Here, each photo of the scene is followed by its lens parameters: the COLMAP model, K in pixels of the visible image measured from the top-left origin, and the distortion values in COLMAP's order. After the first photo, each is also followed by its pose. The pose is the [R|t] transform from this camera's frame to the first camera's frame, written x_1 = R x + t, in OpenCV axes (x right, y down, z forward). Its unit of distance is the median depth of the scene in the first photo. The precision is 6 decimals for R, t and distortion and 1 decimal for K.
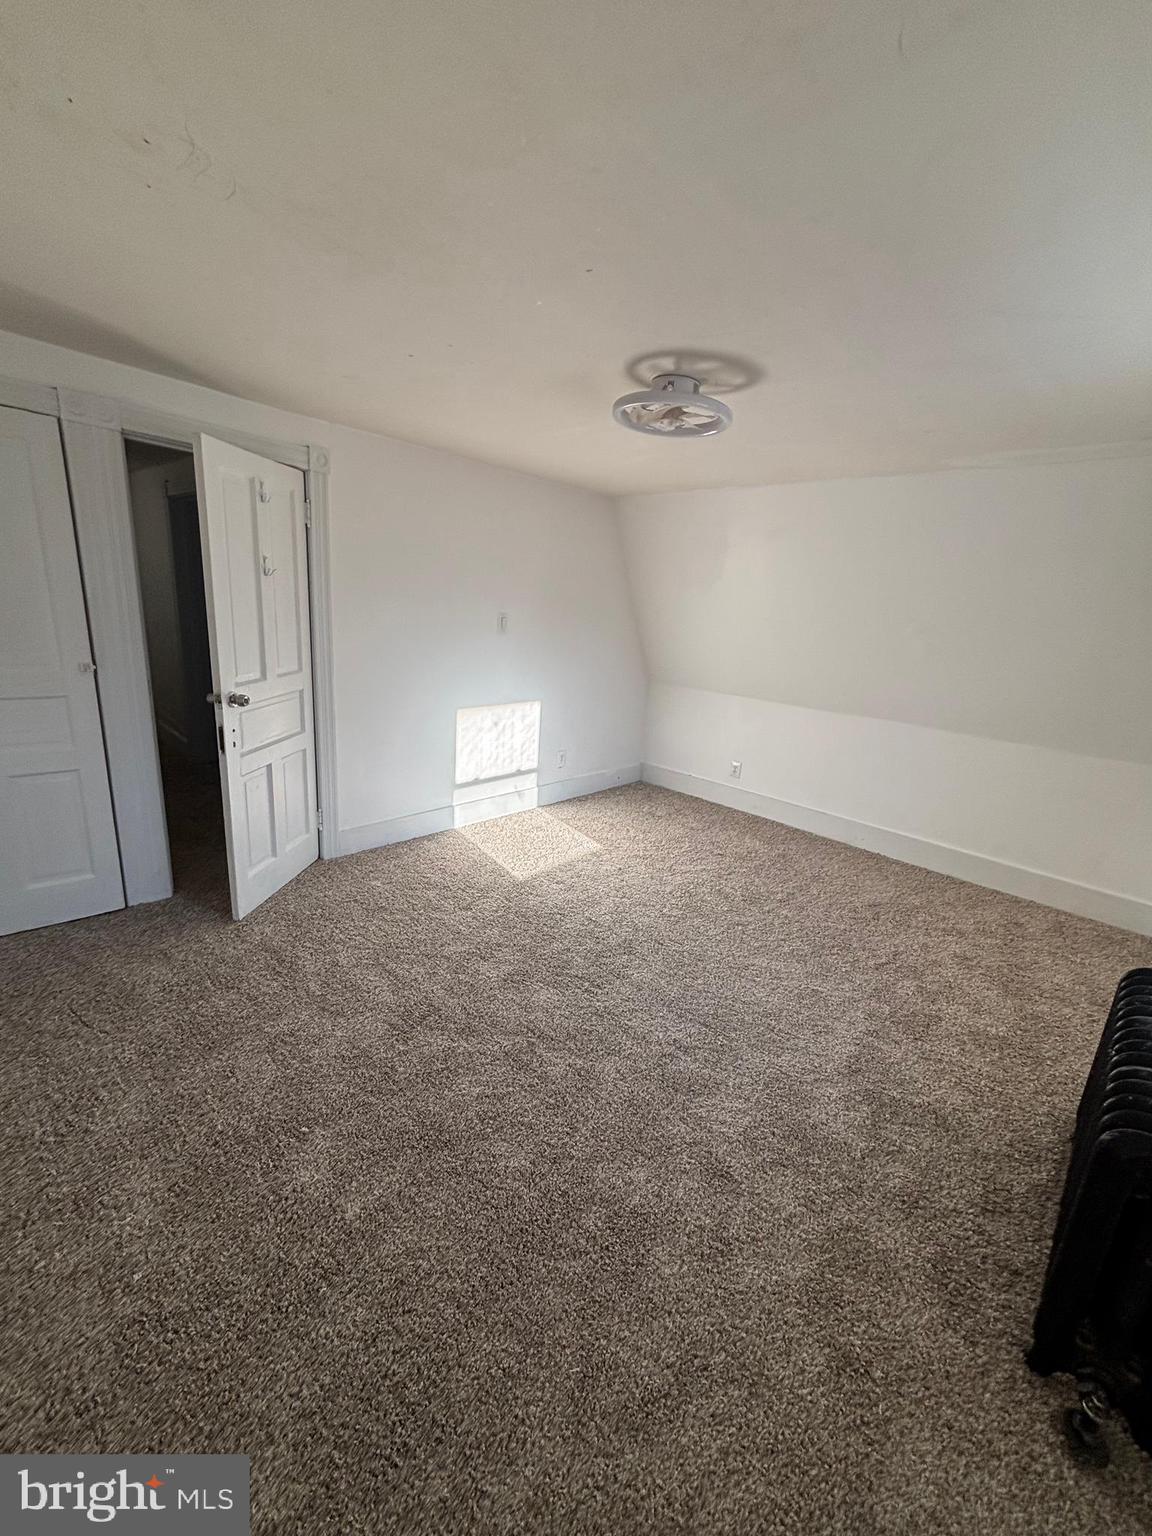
lens RADIAL K [[614.5, 0, 576.0], [0, 614.5, 768.0], [0, 0, 1]] dist [0.000103, 0.000000]
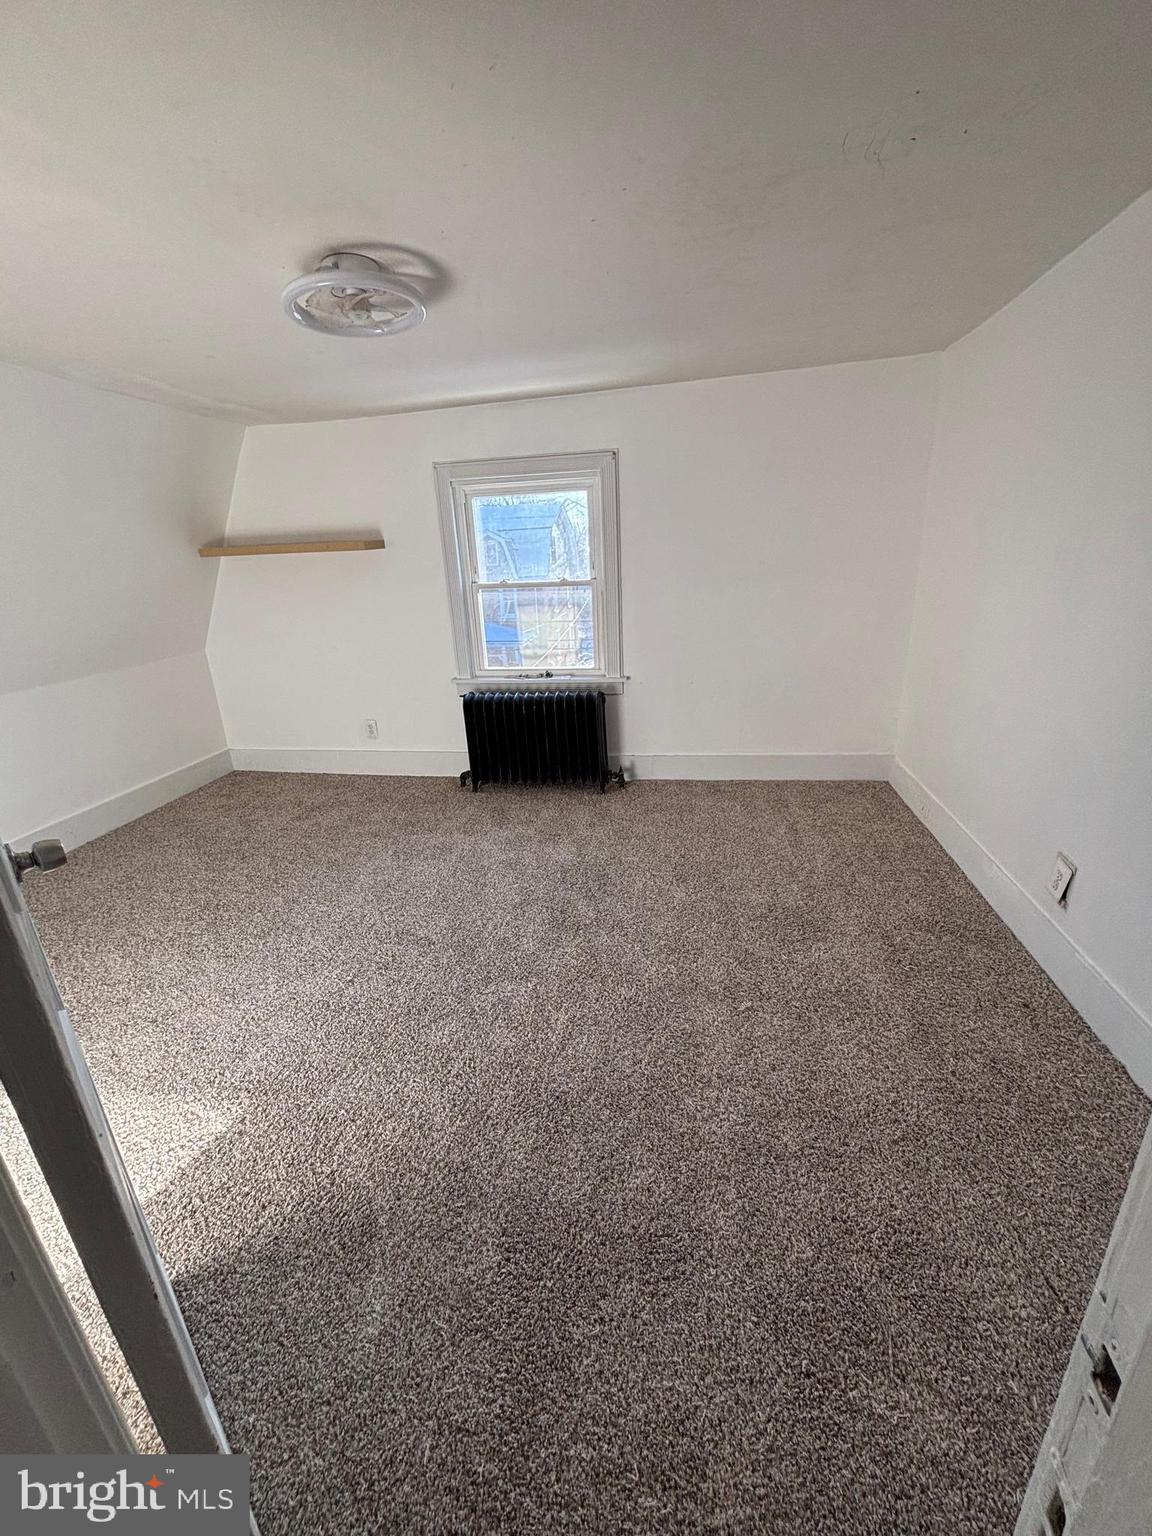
lens RADIAL K [[614.5, 0, 576.0], [0, 614.5, 768.0], [0, 0, 1]] dist [0.000103, 0.000000]
pose [[-0.561783, -0.304209, 0.769322, -0.907687], [0.217225, 0.843064, 0.491993, -0.396244], [-0.798256, 0.443510, -0.407537, 1.436266]]
